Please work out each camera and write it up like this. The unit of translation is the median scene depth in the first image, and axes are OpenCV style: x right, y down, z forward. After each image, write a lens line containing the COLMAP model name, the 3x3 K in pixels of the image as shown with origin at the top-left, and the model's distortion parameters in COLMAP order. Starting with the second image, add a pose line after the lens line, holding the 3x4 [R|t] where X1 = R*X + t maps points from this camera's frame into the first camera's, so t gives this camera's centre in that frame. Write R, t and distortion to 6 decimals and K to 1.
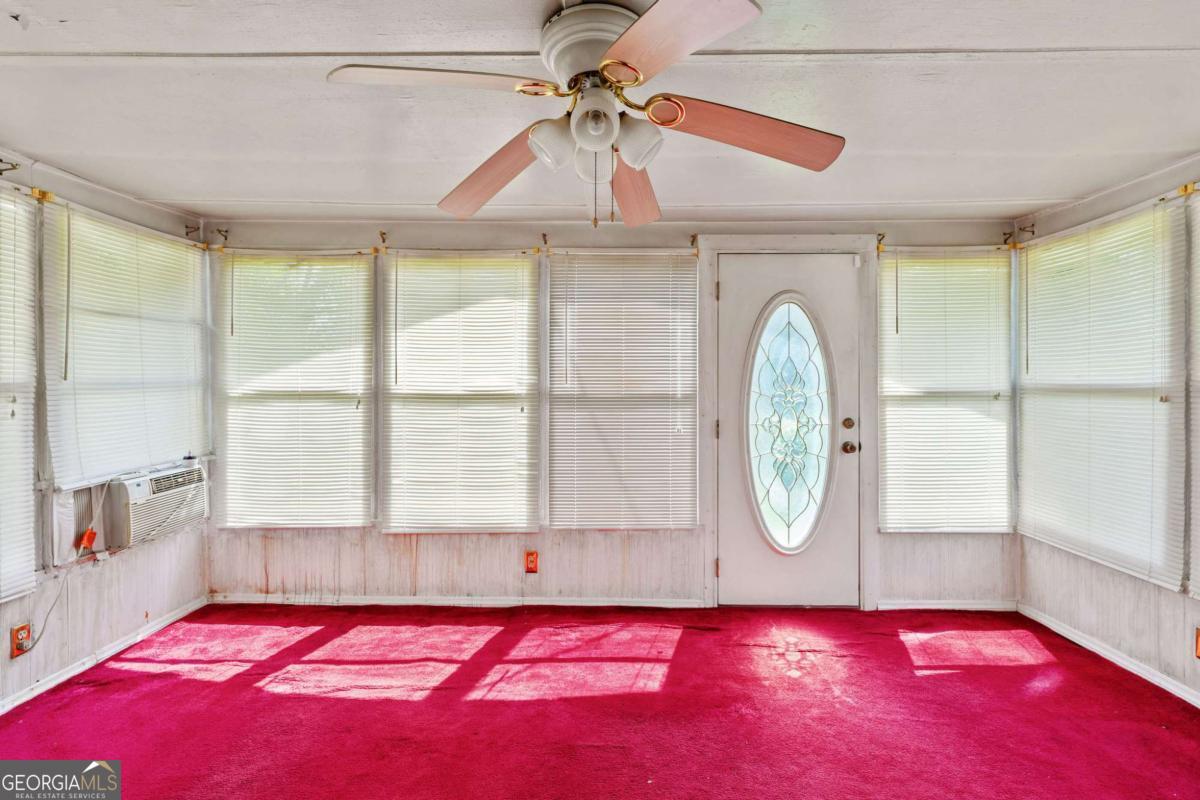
lens RADIAL K [[557.6, 0, 599.3], [0, 557.6, 387.7], [0, 0, 1]] dist [-0.003561, -0.001319]
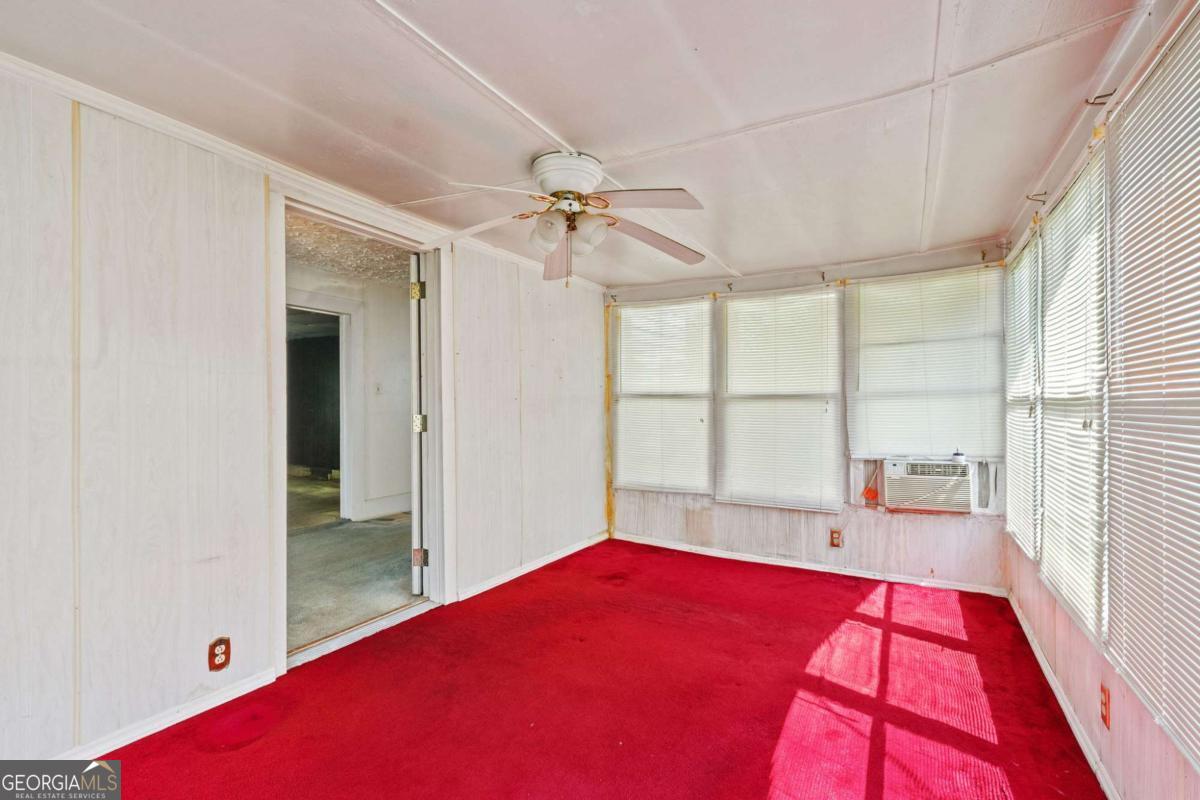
lens RADIAL K [[557.6, 0, 602.0], [0, 557.6, 405.6], [0, 0, 1]] dist [-0.003561, -0.001319]
pose [[-0.490311, 0.002295, -0.871545, 0.728378], [-0.001623, 0.999992, 0.003546, 0.022858], [0.871546, 0.003153, -0.490304, 1.025565]]
